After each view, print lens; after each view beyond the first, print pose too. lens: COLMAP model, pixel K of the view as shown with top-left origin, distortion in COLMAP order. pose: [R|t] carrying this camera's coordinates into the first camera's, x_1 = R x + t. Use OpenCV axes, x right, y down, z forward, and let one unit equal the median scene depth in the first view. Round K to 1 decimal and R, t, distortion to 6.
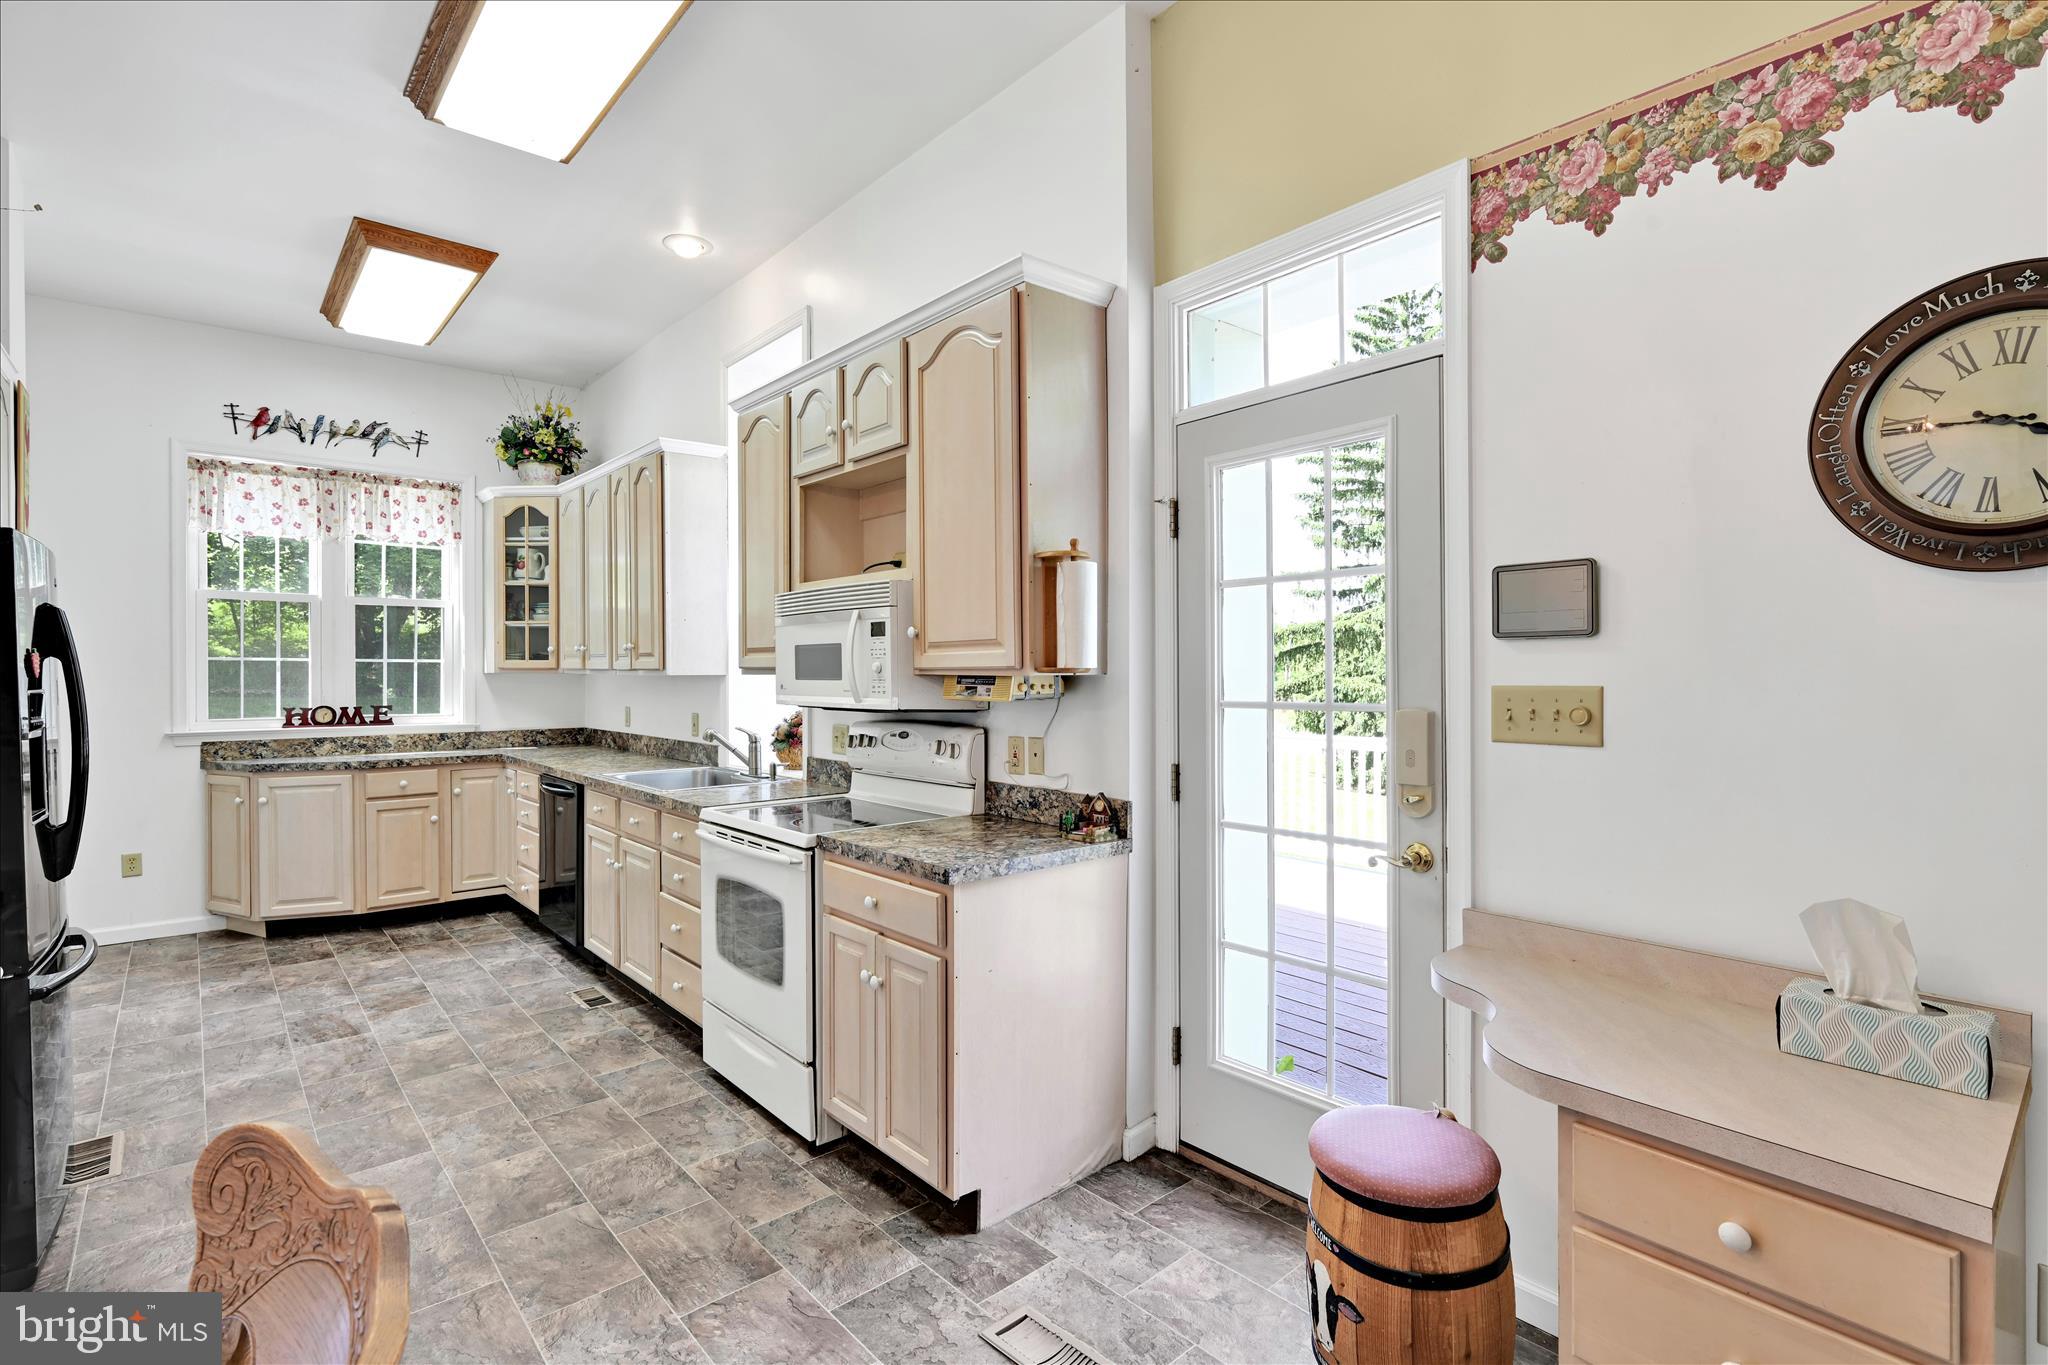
lens RADIAL K [[954.8, 0, 1022.7], [0, 954.8, 678.5], [0, 0, 1]] dist [-0.000272, -0.000187]
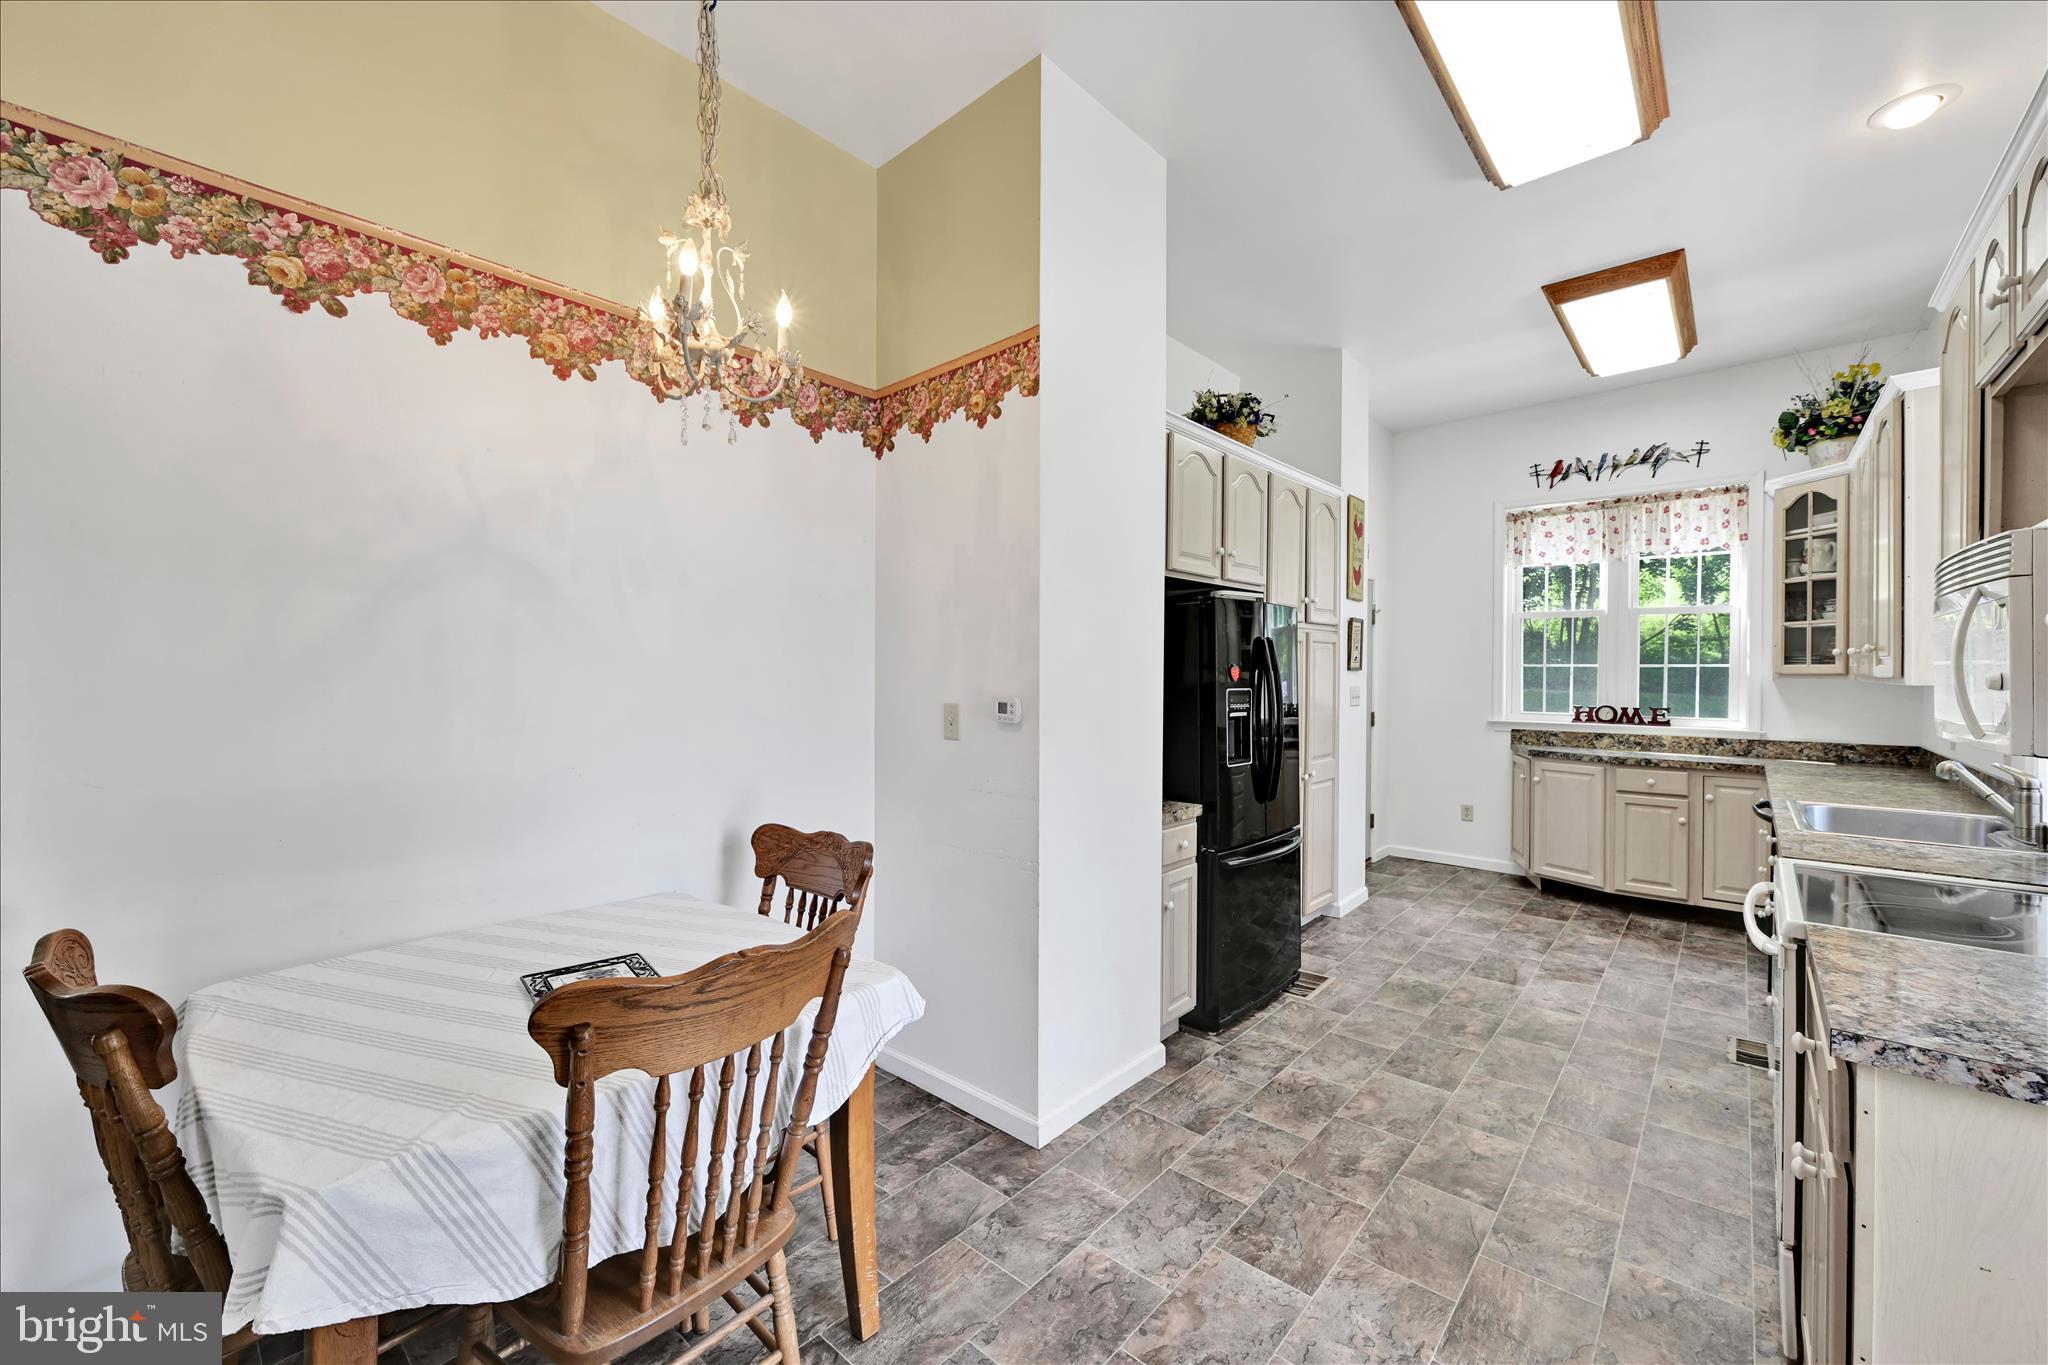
lens RADIAL K [[810.4, 0, 1026.8], [0, 810.4, 673.8], [0, 0, 1]] dist [-0.001585, -0.000064]
pose [[0.126107, 0.005477, -0.992002, 0.150502], [-0.011329, 0.999927, 0.004080, -0.005783], [0.991952, 0.010724, 0.126160, 0.189324]]
